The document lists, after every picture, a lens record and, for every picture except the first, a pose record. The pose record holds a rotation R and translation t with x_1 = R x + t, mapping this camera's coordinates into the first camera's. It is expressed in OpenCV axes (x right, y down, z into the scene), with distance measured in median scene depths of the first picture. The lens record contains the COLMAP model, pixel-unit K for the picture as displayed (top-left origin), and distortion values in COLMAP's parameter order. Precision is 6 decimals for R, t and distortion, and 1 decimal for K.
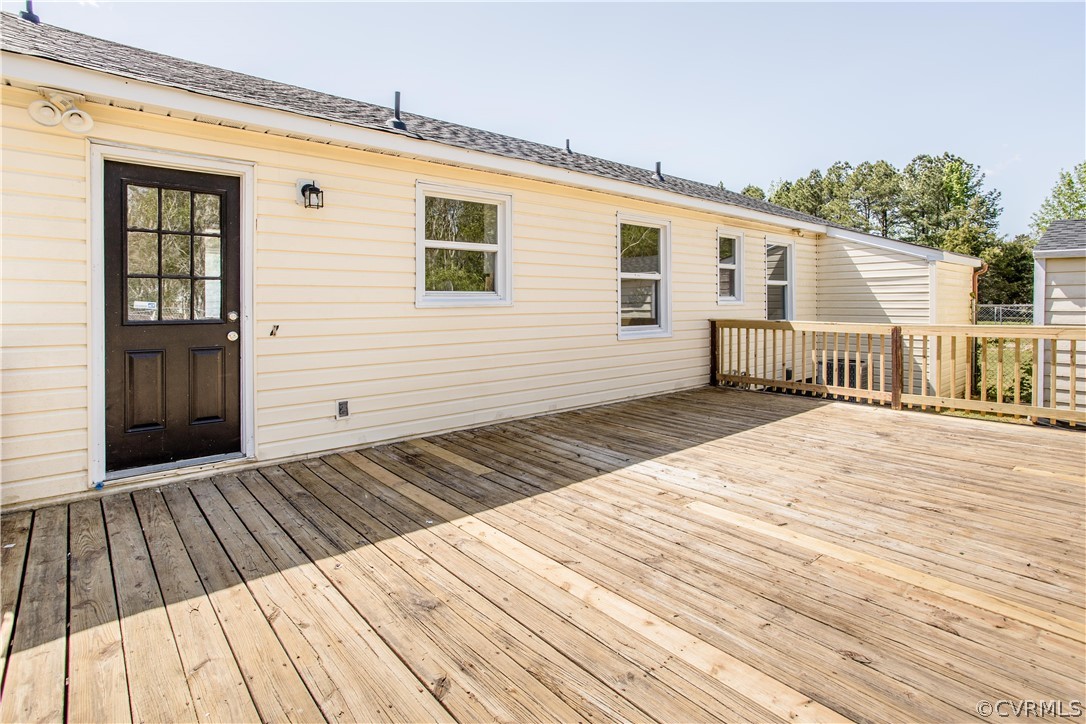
lens RADIAL K [[556.8, 0, 544.0], [0, 556.8, 360.4], [0, 0, 1]] dist [-0.033934, 0.008885]
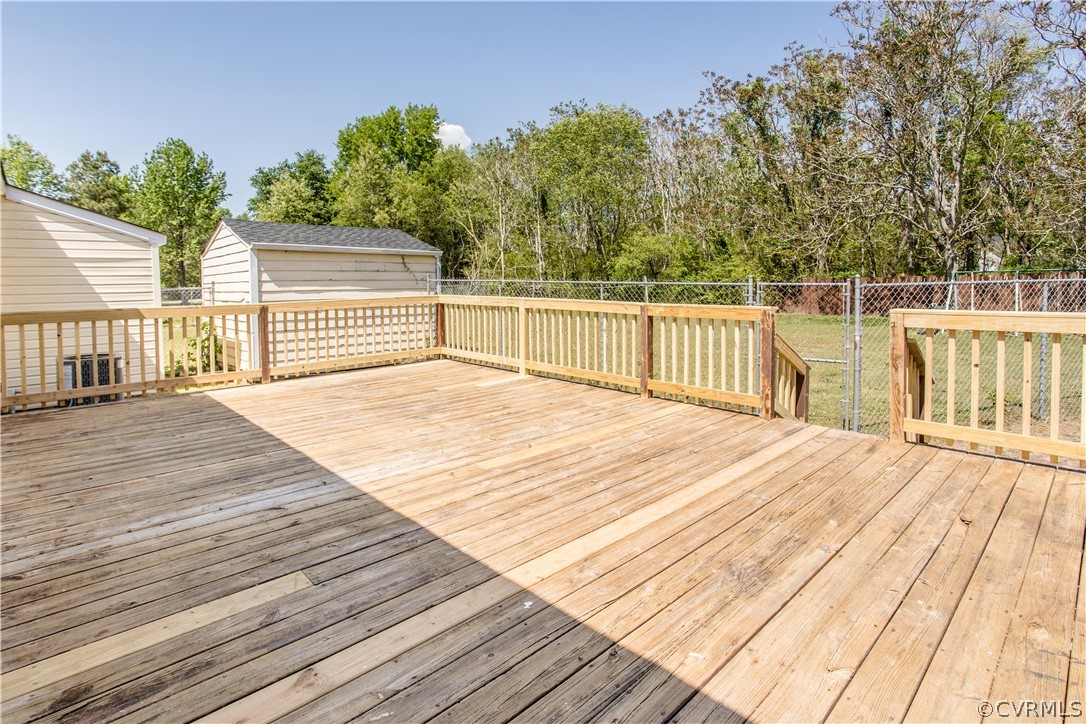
lens RADIAL K [[524.8, 0, 547.6], [0, 524.8, 350.7], [0, 0, 1]] dist [-0.002070, 0.000278]
pose [[-0.045509, -0.126685, 0.990899, -0.366778], [0.114901, 0.984679, 0.131167, -0.042547], [-0.992334, 0.119825, -0.030255, 0.439991]]
